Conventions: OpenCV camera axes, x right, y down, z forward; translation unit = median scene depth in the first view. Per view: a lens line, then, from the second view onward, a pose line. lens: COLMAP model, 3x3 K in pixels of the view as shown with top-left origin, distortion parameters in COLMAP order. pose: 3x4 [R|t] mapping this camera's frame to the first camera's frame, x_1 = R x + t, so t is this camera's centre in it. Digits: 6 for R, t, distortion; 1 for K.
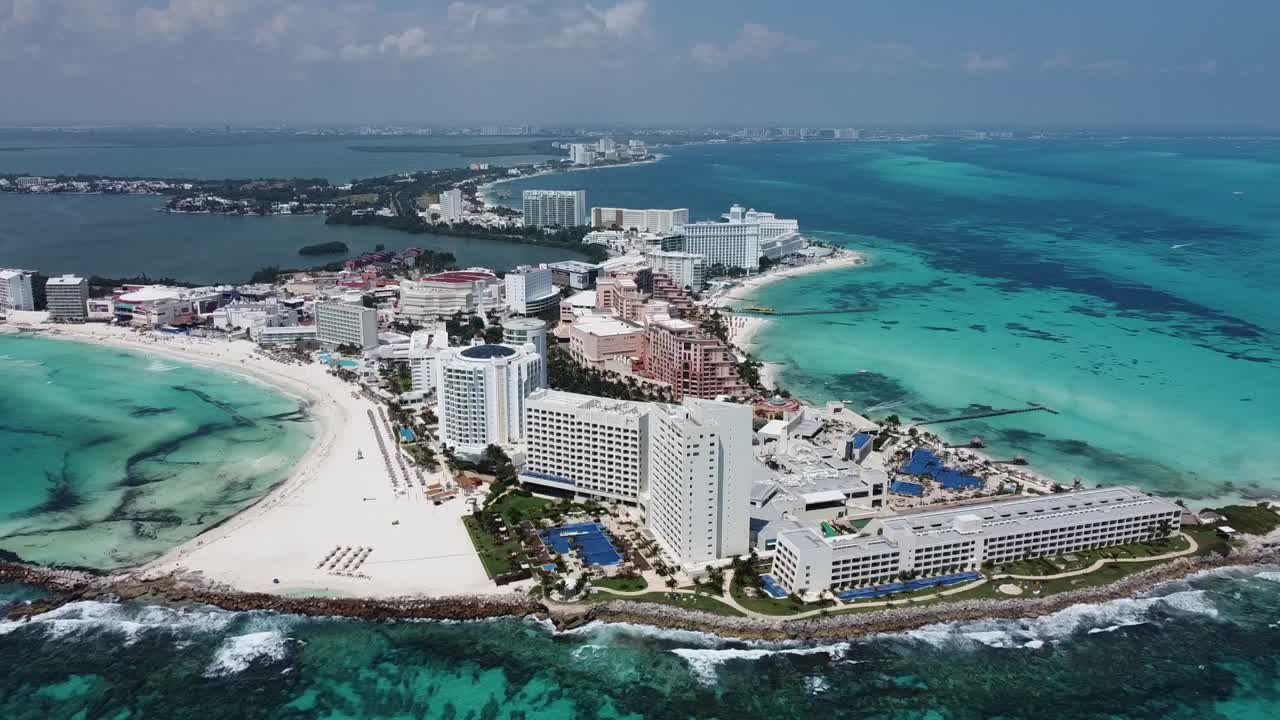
lens RADIAL K [[1008.8, 0, 636.1], [0, 1008.8, 363.5], [0, 0, 1]] dist [-0.000902, -0.016513]
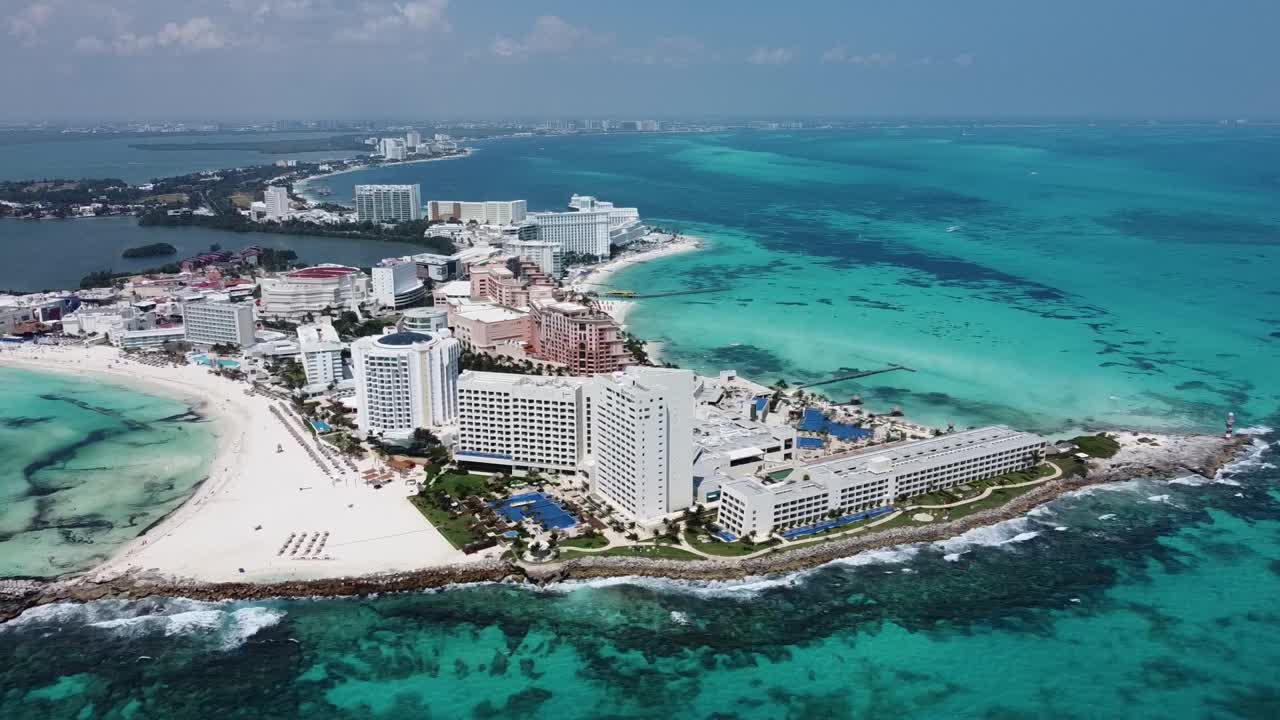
lens RADIAL K [[1008.8, 0, 635.5], [0, 1008.8, 360.6], [0, 0, 1]] dist [-0.000902, -0.016513]
pose [[0.980943, -0.053026, 0.186919, -0.101529], [0.052364, 0.998592, 0.008479, 0.012829], [-0.187105, 0.001470, 0.982339, -0.042314]]
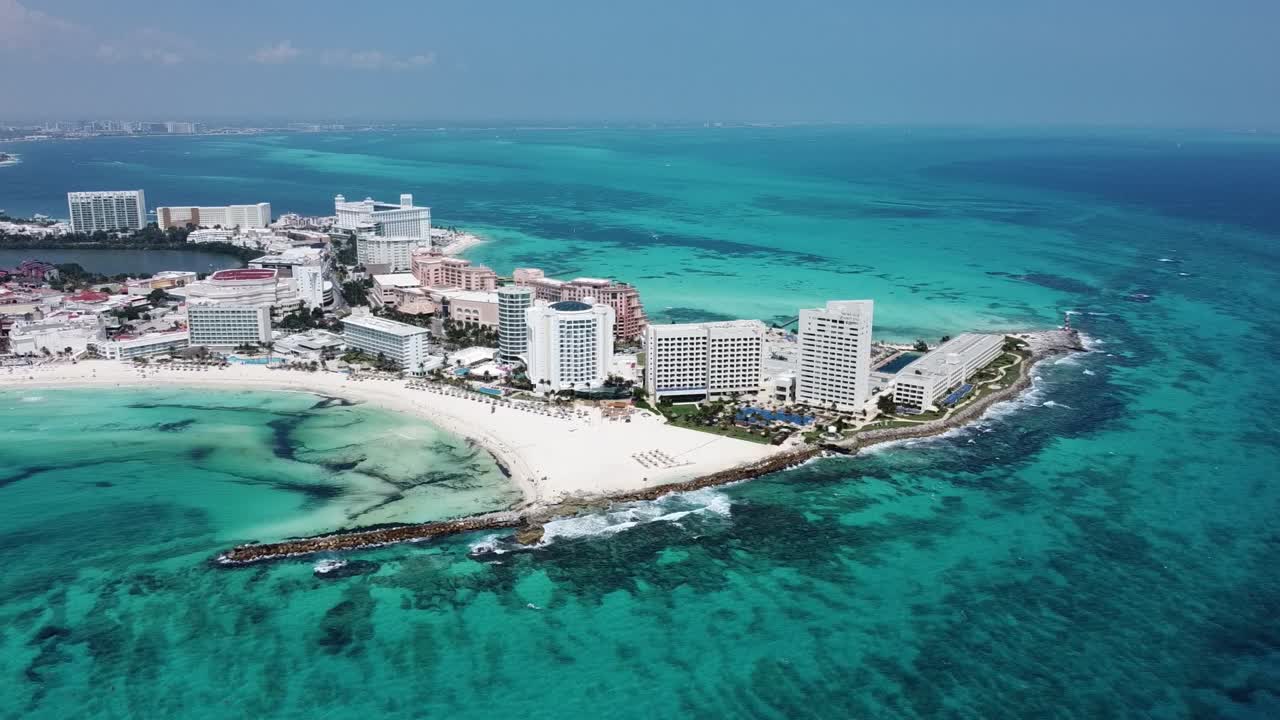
lens RADIAL K [[1008.8, 0, 635.6], [0, 1008.8, 359.7], [0, 0, 1]] dist [-0.000902, -0.016513]
pose [[0.784023, -0.145387, 0.603466, -0.759455], [0.143477, 0.988302, 0.051696, -0.000043], [-0.603923, 0.046053, 0.795711, -0.006081]]
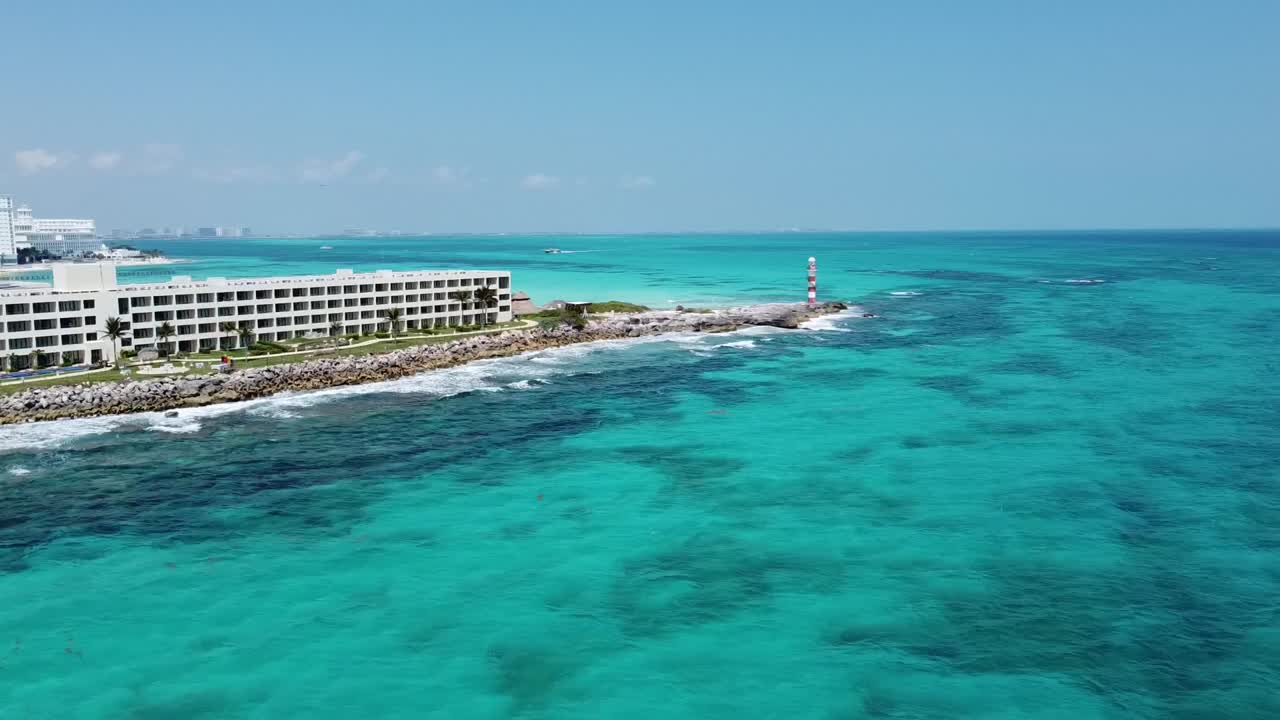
lens RADIAL K [[1008.8, 0, 634.8], [0, 1008.8, 358.5], [0, 0, 1]] dist [-0.000902, -0.016513]
pose [[0.841900, -0.081234, 0.533484, 0.204089], [0.142742, 0.986916, -0.074984, 0.186820], [-0.520412, 0.139279, 0.842480, 0.334779]]
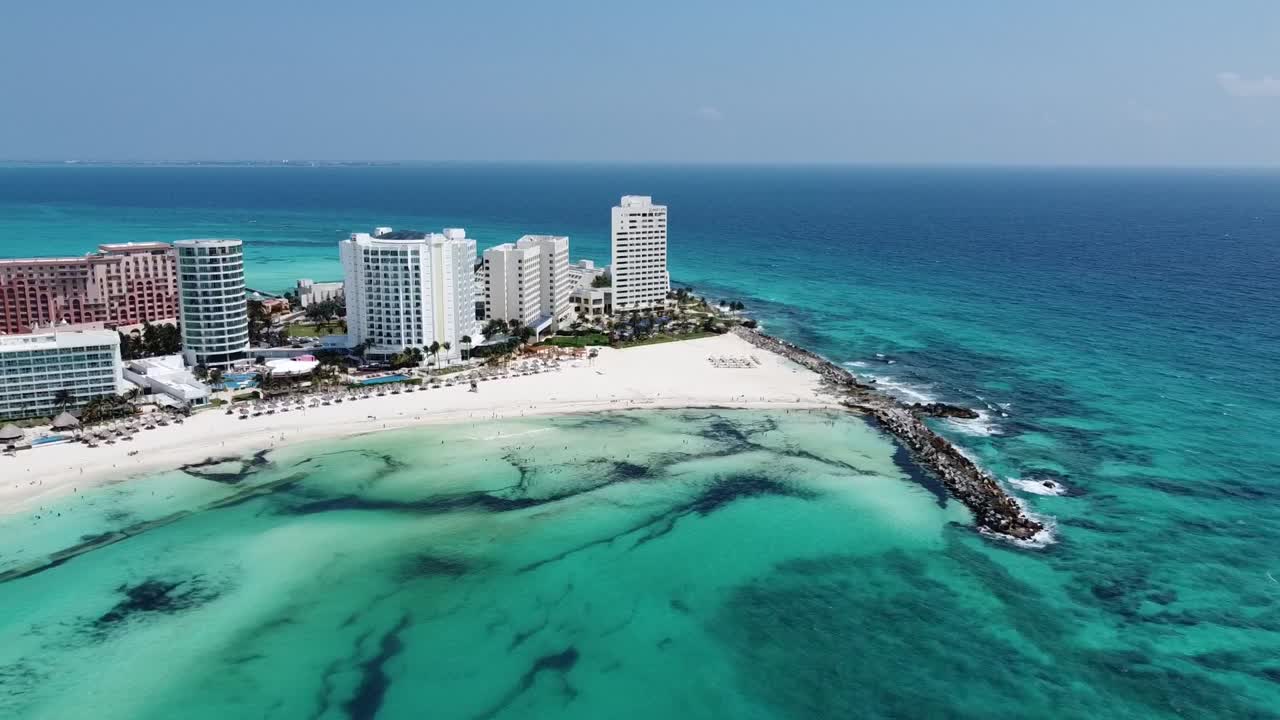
lens RADIAL K [[1008.8, 0, 640.4], [0, 1008.8, 359.0], [0, 0, 1]] dist [-0.000902, -0.016513]
pose [[-0.331638, -0.189772, 0.924123, -0.907053], [0.218438, 0.937493, 0.270908, -0.091524], [-0.917769, 0.291707, -0.269455, 0.992653]]
